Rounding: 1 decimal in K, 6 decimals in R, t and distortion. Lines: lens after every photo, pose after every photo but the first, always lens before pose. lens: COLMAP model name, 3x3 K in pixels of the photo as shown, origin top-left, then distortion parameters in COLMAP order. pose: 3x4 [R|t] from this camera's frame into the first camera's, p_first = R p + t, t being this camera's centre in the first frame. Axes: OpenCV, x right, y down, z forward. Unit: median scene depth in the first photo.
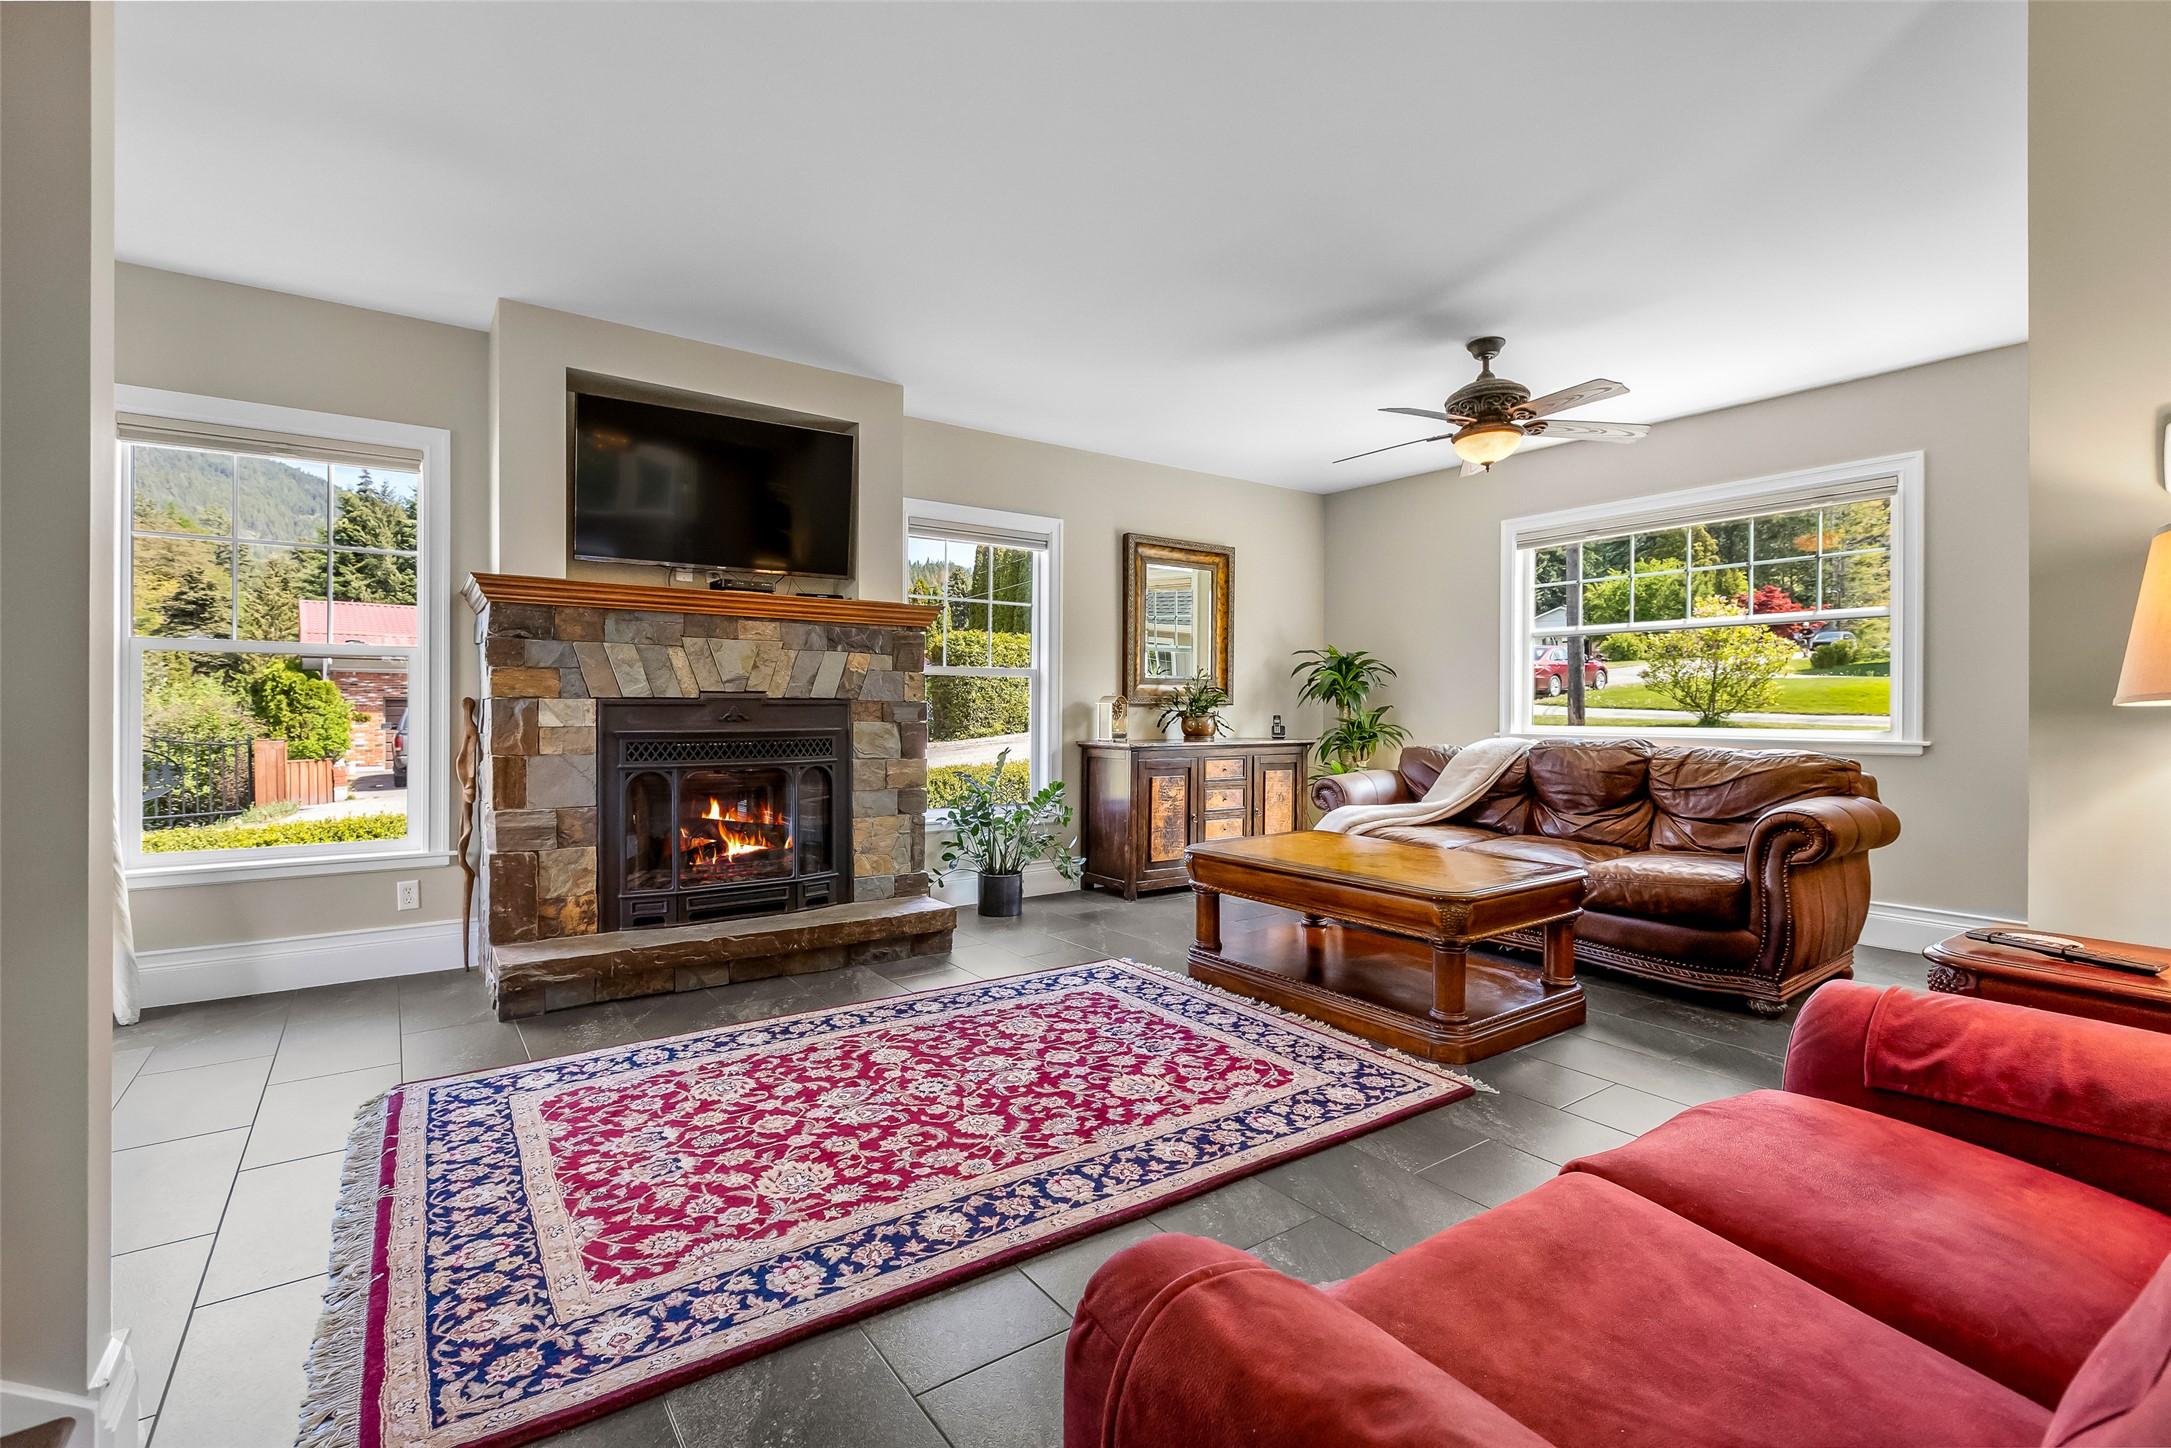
lens RADIAL K [[975.5, 0, 1083.4], [0, 975.5, 710.9], [0, 0, 1]] dist [0.000570, -0.000549]
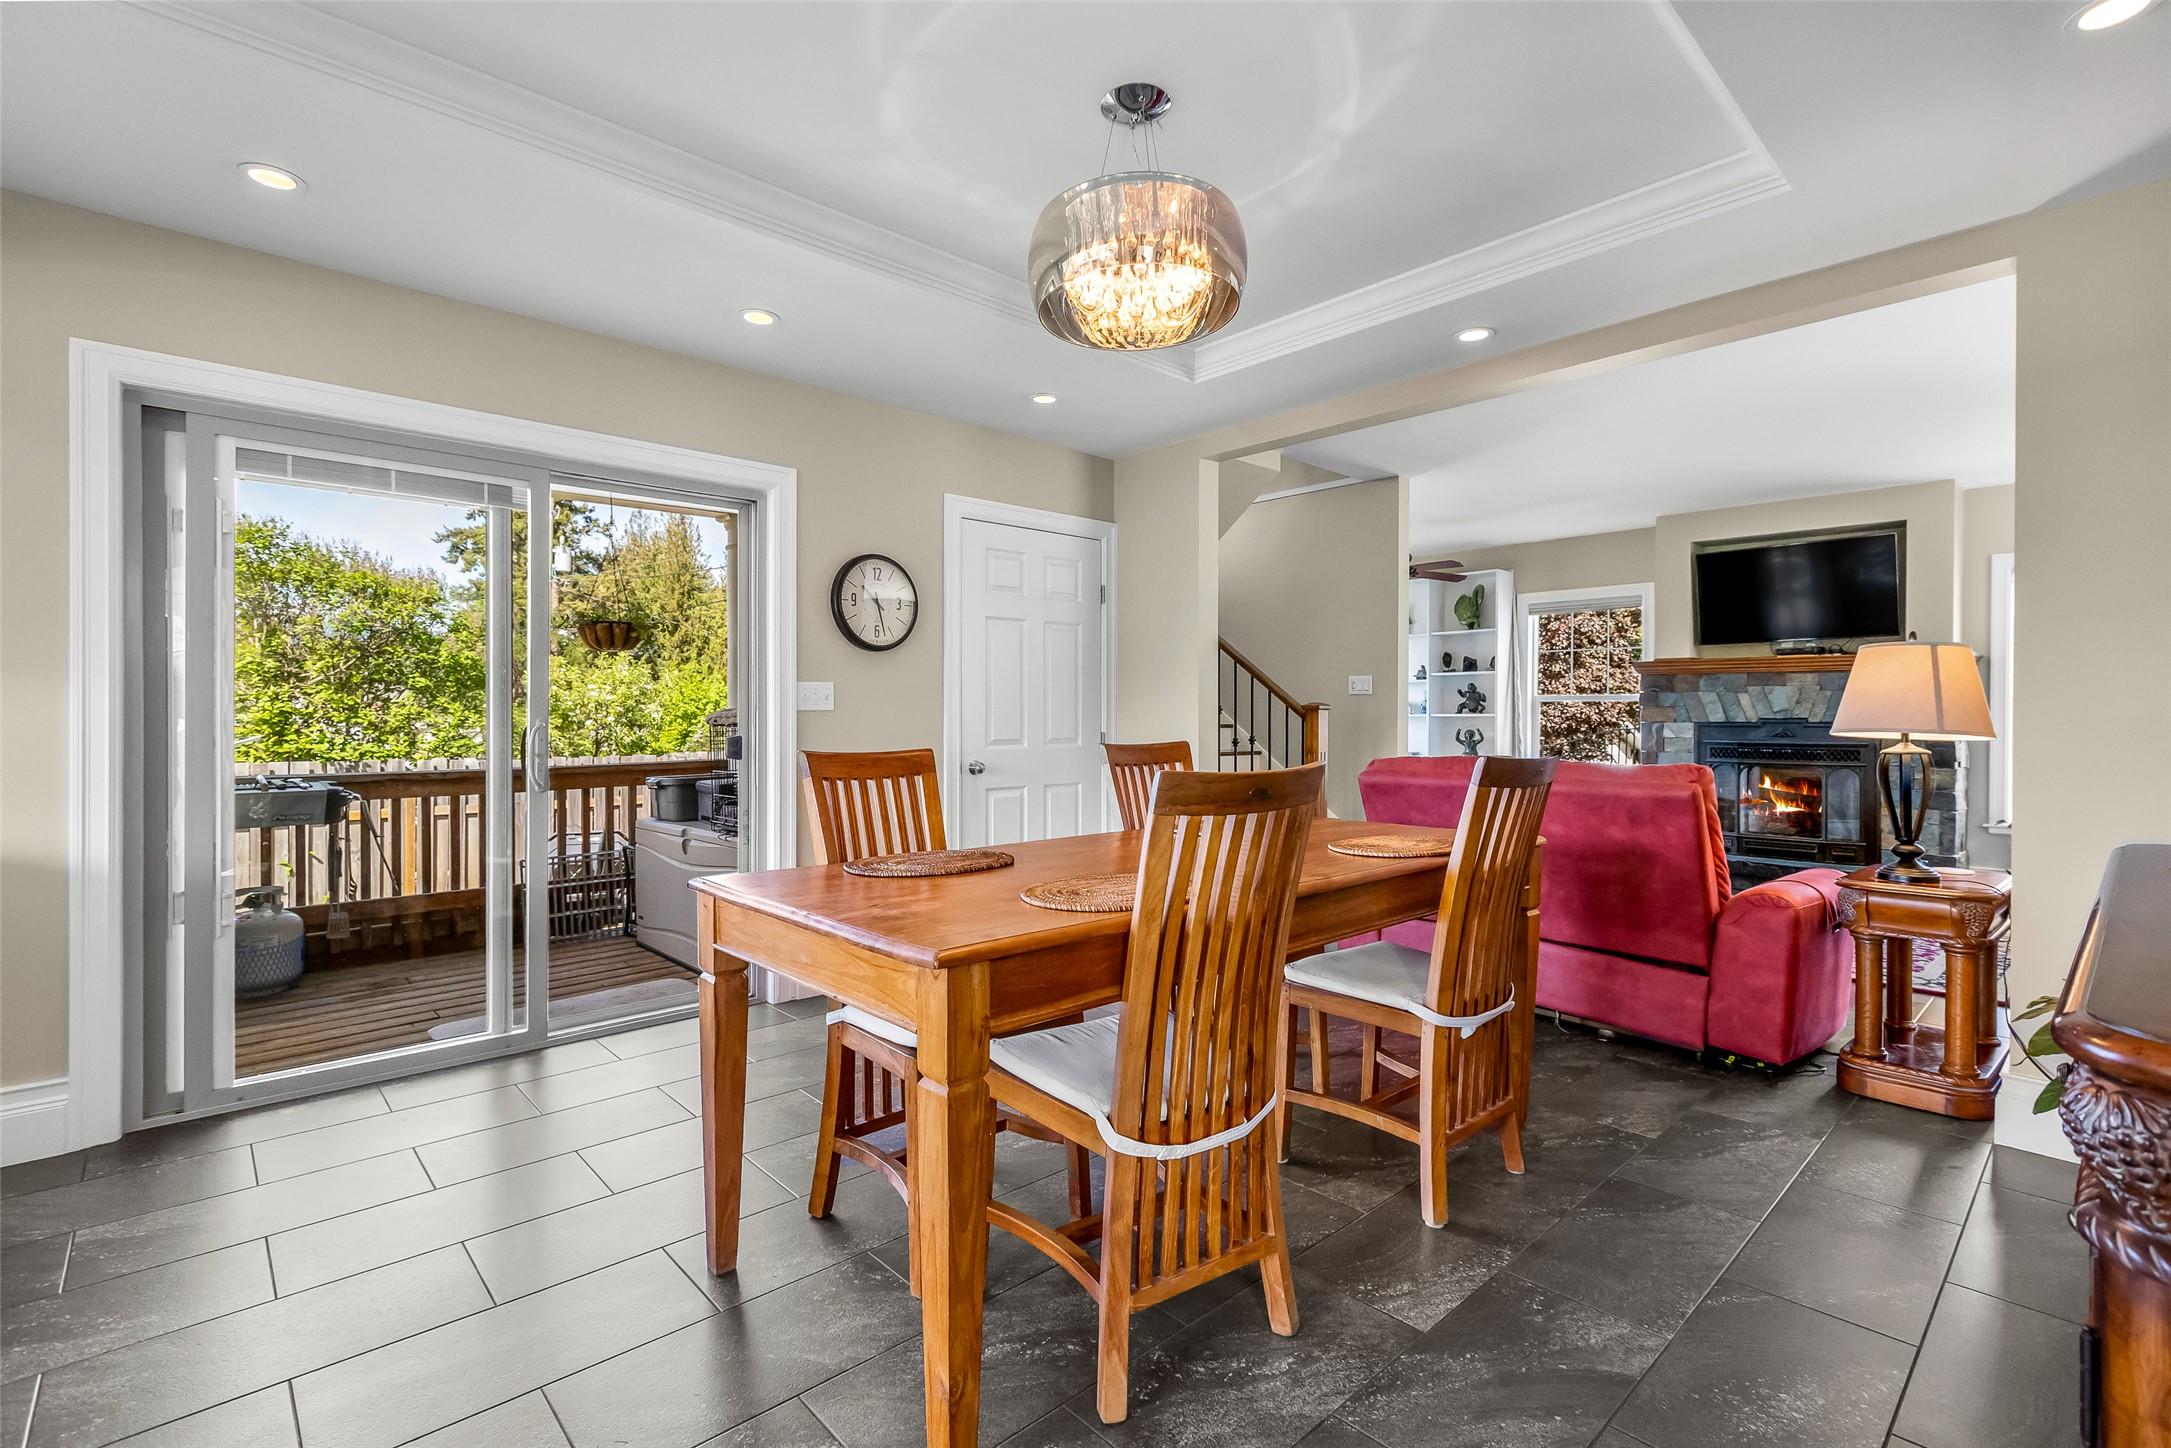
lens RADIAL K [[975.5, 0, 1082.4], [0, 975.5, 722.7], [0, 0, 1]] dist [0.000570, -0.000549]
pose [[0.123681, 0.007250, -0.992296, 1.325361], [-0.004063, 0.999969, 0.006799, -0.023028], [0.992314, 0.003191, 0.123706, -0.420782]]
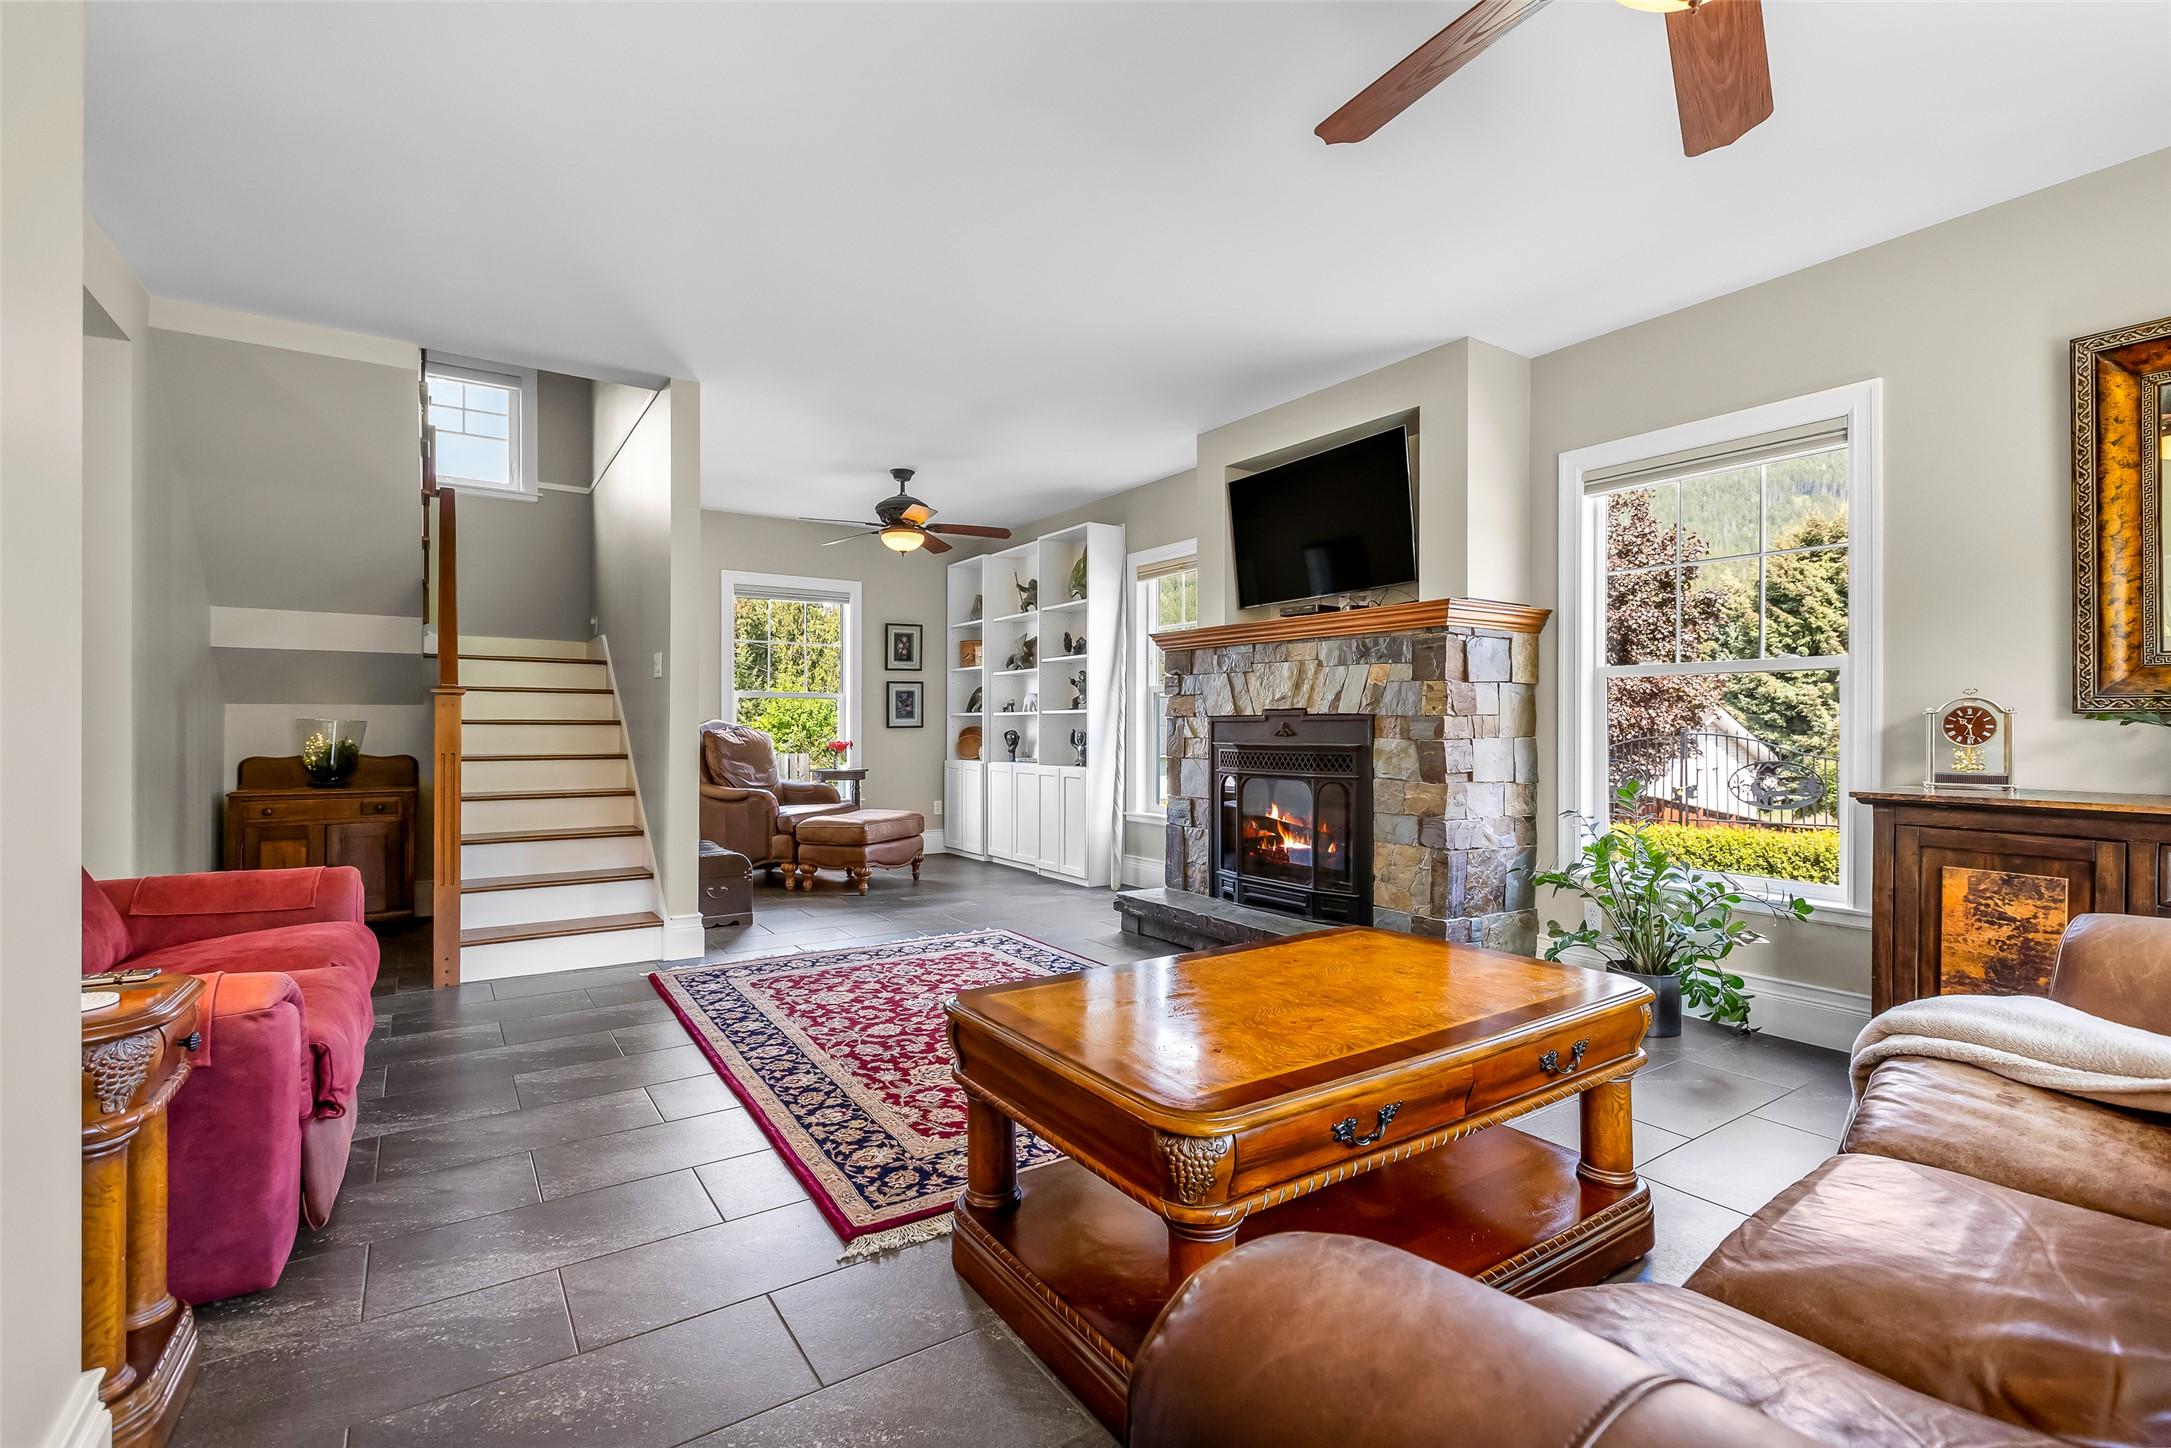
lens RADIAL K [[975.5, 0, 1073.7], [0, 975.5, 721.0], [0, 0, 1]] dist [0.000570, -0.000549]
pose [[-0.034518, -0.005243, -0.999390, 0.916249], [-0.002608, 0.999983, -0.005156, 0.000349], [0.999401, 0.002428, -0.034531, 0.963556]]
